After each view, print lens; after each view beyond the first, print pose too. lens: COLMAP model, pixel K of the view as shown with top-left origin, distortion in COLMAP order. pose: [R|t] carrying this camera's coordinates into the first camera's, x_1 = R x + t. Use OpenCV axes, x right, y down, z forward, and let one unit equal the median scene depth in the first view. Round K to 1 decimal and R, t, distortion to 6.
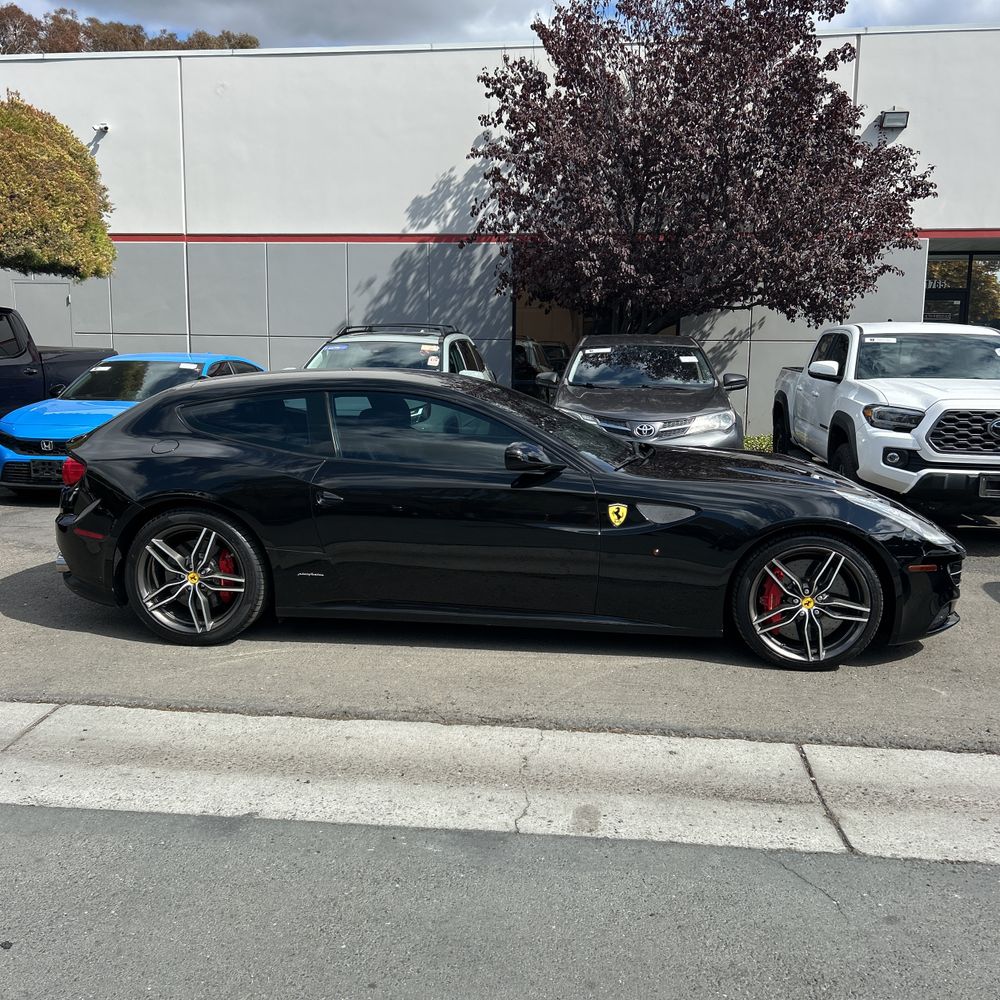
lens RADIAL K [[994.5, 0, 492.9], [0, 994.5, 506.0], [0, 0, 1]] dist [0.001003, 0.000000]
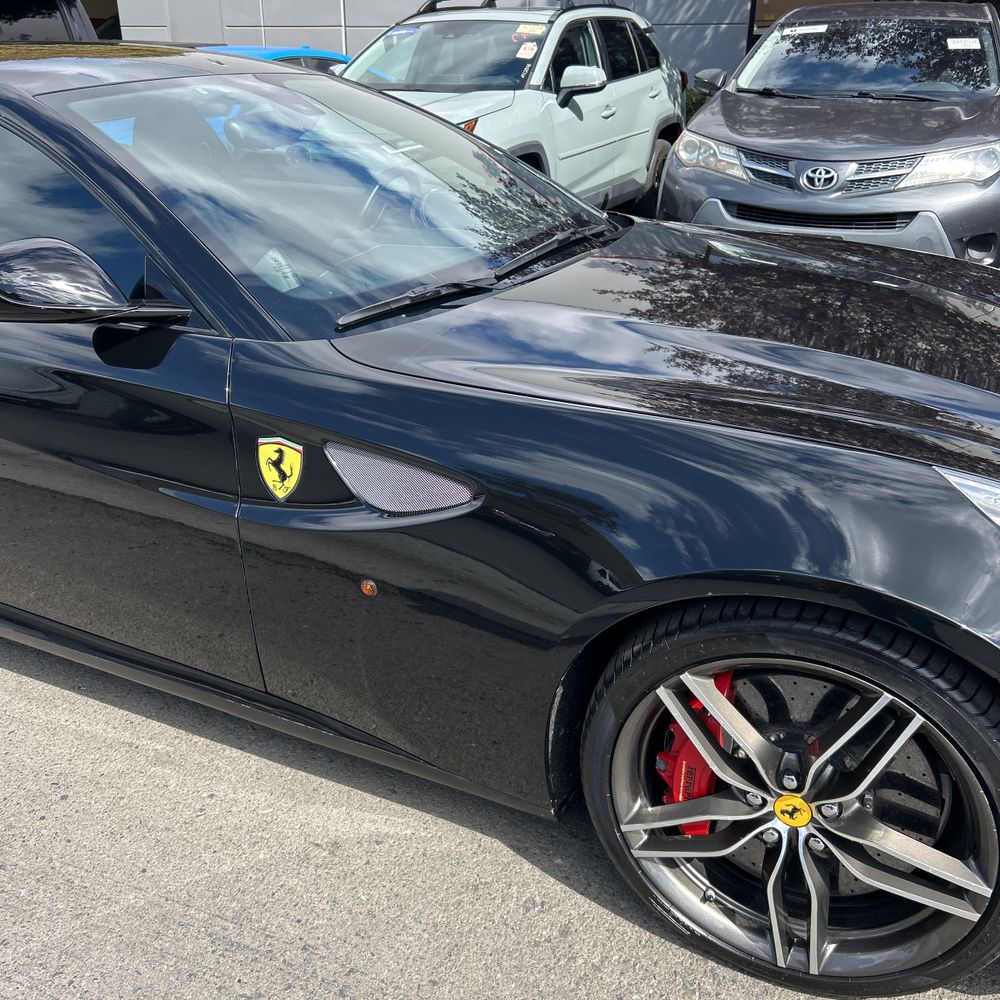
lens RADIAL K [[994.5, 0, 501.5], [0, 994.5, 495.1], [0, 0, 1]] dist [0.001003, 0.000000]
pose [[0.946184, 0.124210, -0.298844, 0.308459], [-0.042796, 0.963327, 0.264894, -0.080295], [0.320787, -0.237849, 0.916801, 0.694768]]
